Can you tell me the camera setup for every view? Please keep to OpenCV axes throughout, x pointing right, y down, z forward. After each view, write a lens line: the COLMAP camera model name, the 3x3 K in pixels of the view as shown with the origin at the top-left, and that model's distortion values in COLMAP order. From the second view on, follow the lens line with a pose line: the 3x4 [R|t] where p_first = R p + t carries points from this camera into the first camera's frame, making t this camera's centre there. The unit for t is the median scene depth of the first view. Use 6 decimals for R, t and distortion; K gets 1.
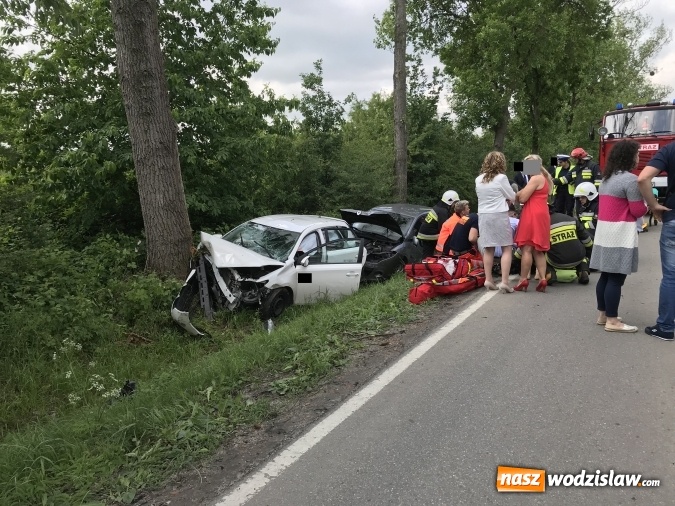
lens RADIAL K [[564.7, 0, 340.7], [0, 564.7, 247.0], [0, 0, 1]] dist [0.073136, -0.062565]
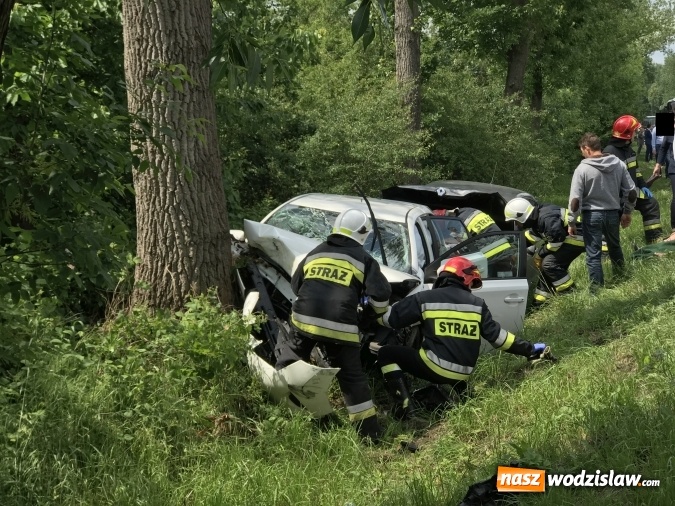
lens RADIAL K [[1136.9, 0, 334.1], [0, 1136.9, 254.3], [0, 0, 1]] dist [0.039130, 0.000000]
pose [[0.966075, -0.021016, 0.257405, -0.413005], [0.031726, 0.998792, -0.037525, 0.041362], [-0.256305, 0.044419, 0.965575, 0.019627]]
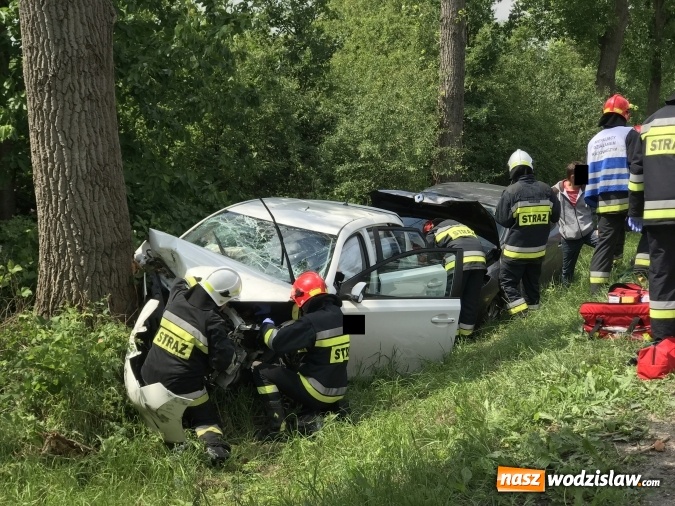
lens RADIAL K [[1136.9, 0, 339.1], [0, 1136.9, 253.2], [0, 0, 1]] dist [0.039130, 0.000000]
pose [[0.993473, 0.018767, 0.112512, -0.187347], [-0.017350, 0.999758, -0.013562, 0.004413], [-0.112739, 0.011521, 0.993558, -0.000416]]
